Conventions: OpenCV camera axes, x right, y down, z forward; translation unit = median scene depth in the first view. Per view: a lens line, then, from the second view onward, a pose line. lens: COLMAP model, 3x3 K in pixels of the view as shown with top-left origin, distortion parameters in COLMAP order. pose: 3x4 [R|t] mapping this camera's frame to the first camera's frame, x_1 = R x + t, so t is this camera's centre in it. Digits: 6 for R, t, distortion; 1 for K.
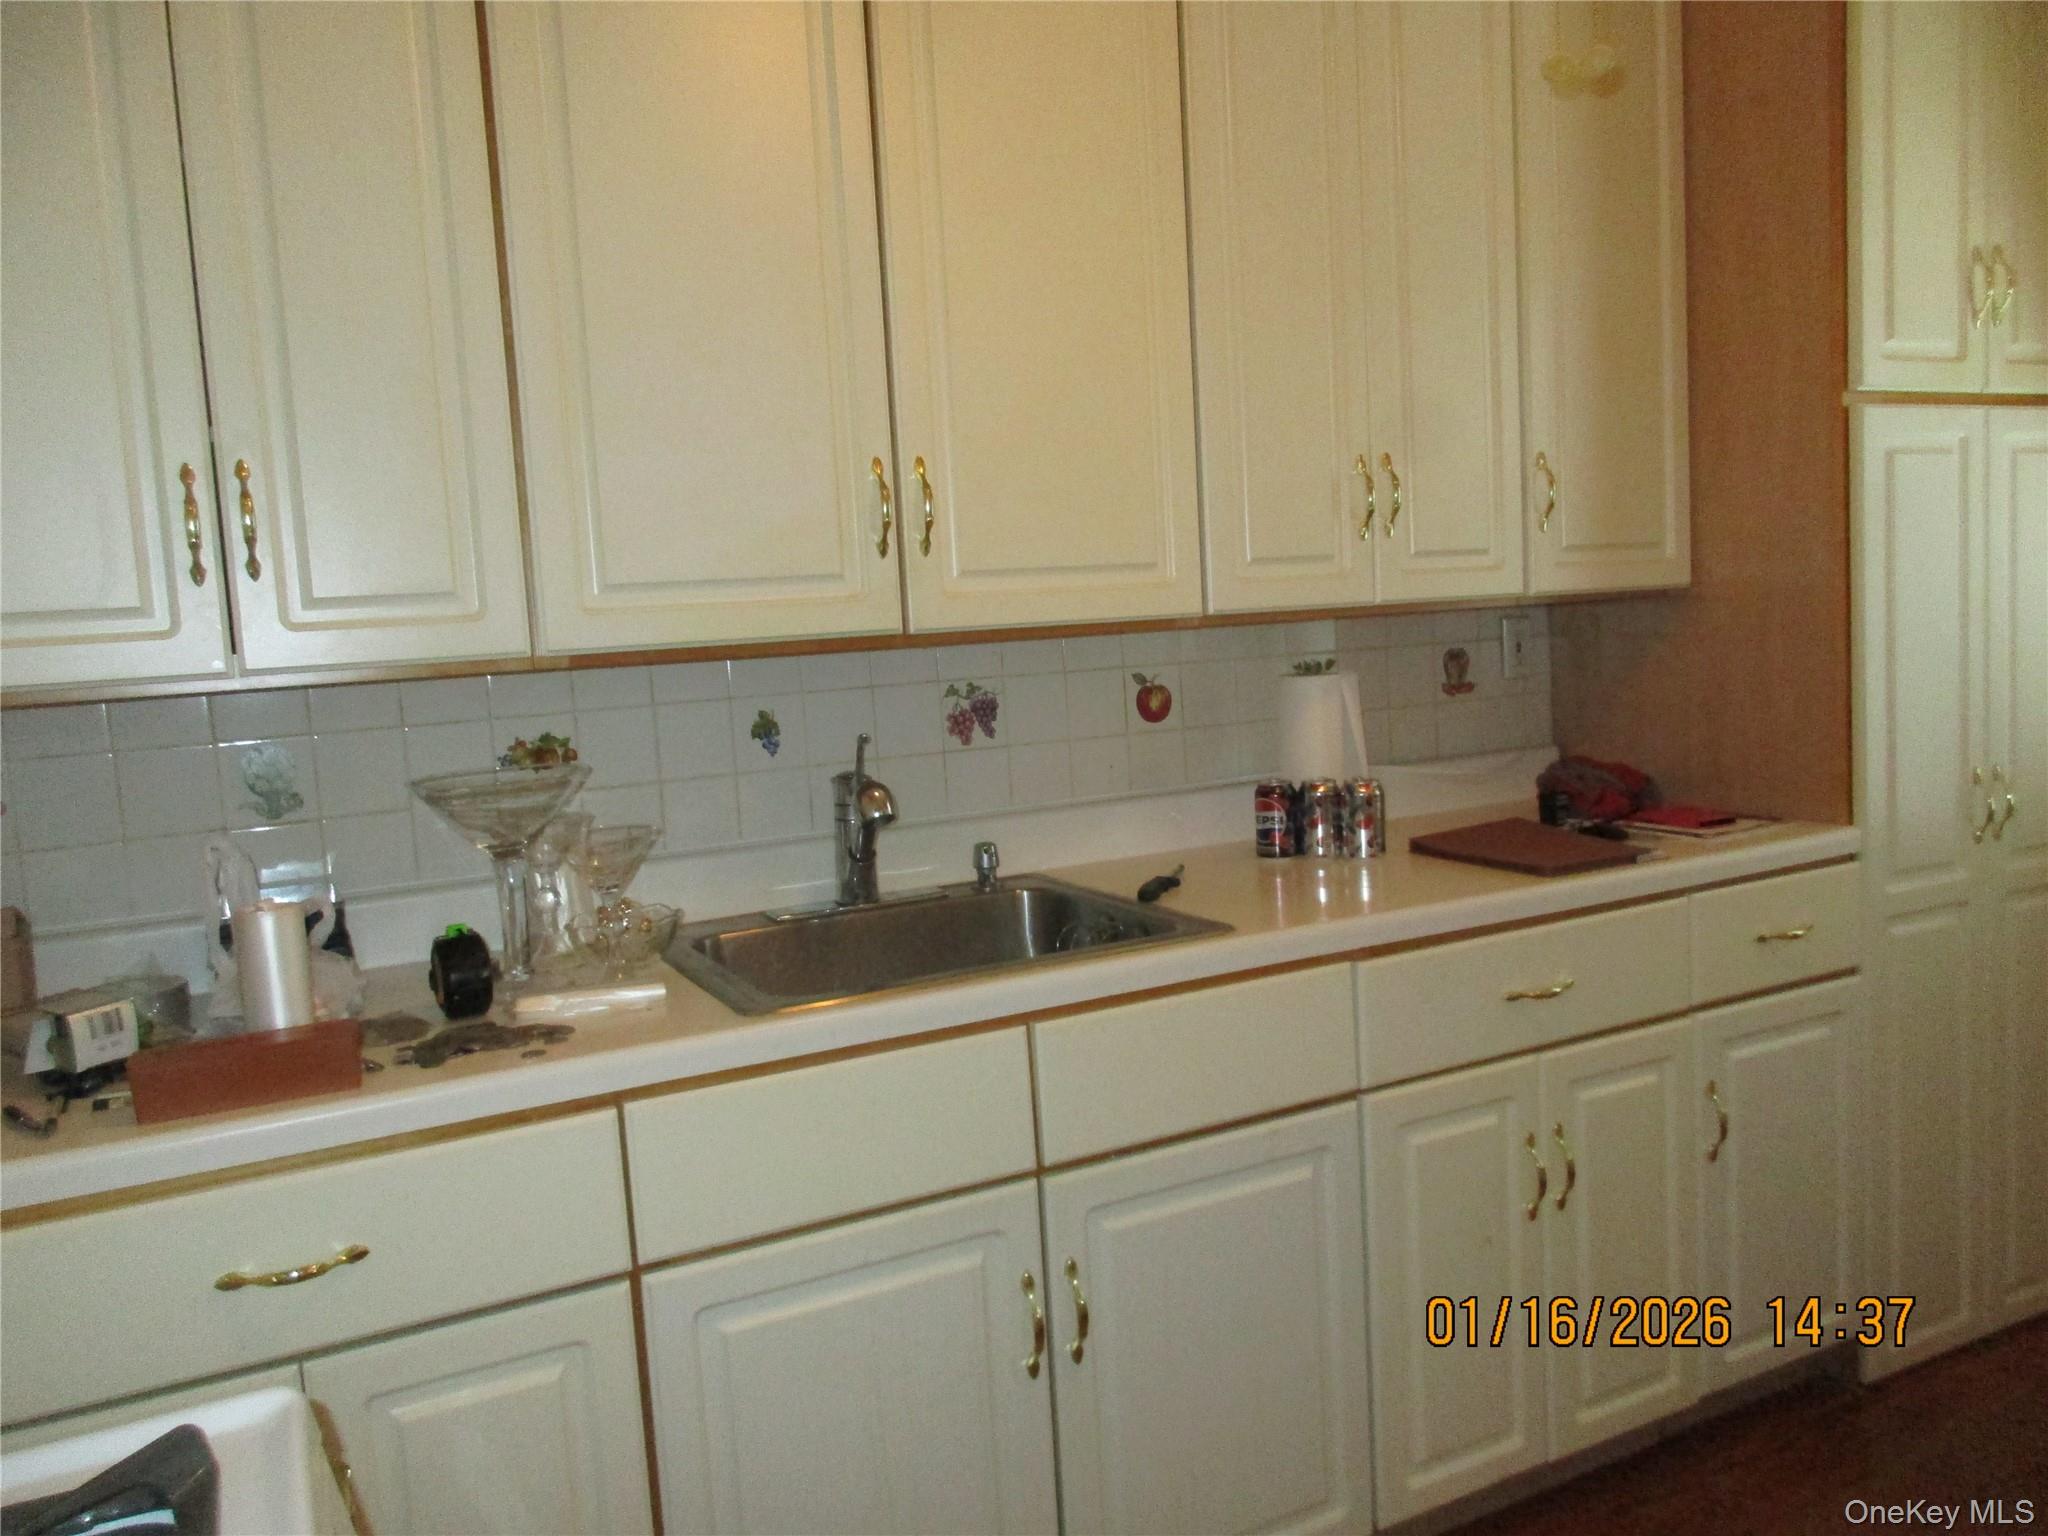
lens RADIAL K [[1476.7, 0, 1021.5], [0, 1476.7, 779.2], [0, 0, 1]] dist [-0.023967, 0.001775]
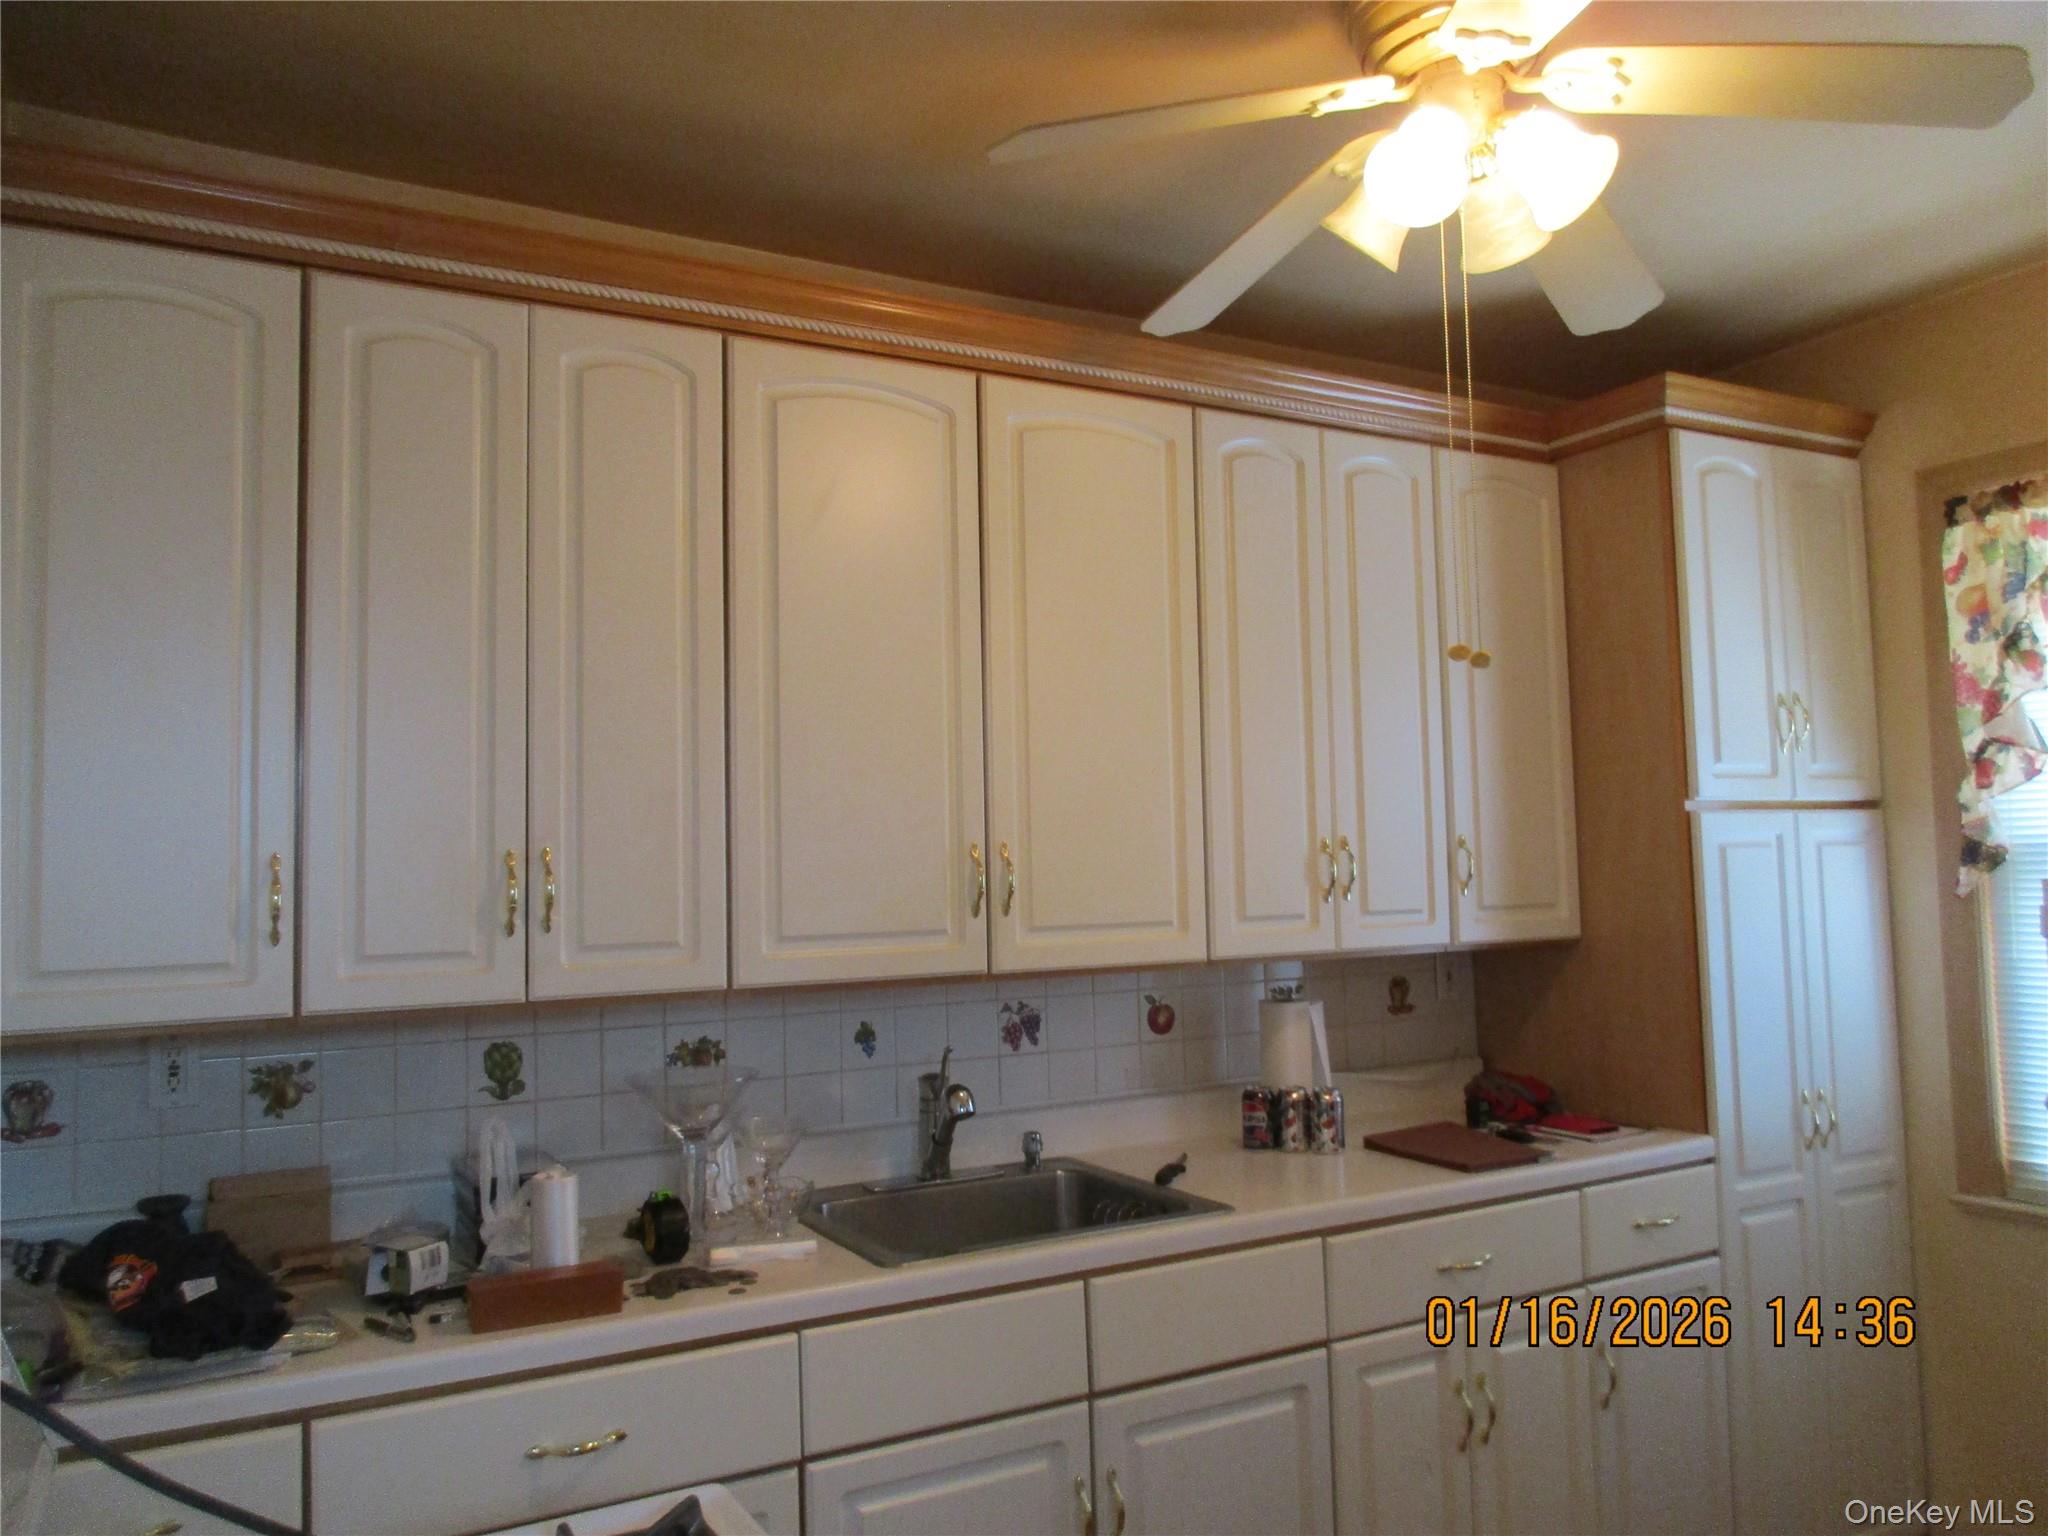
lens RADIAL K [[1476.7, 0, 1037.5], [0, 1476.7, 762.2], [0, 0, 1]] dist [-0.023967, 0.001775]
pose [[0.998276, 0.040327, 0.042650, -0.088015], [-0.031809, 0.982349, -0.184331, -0.035941], [-0.049331, 0.182656, 0.981938, -0.302641]]
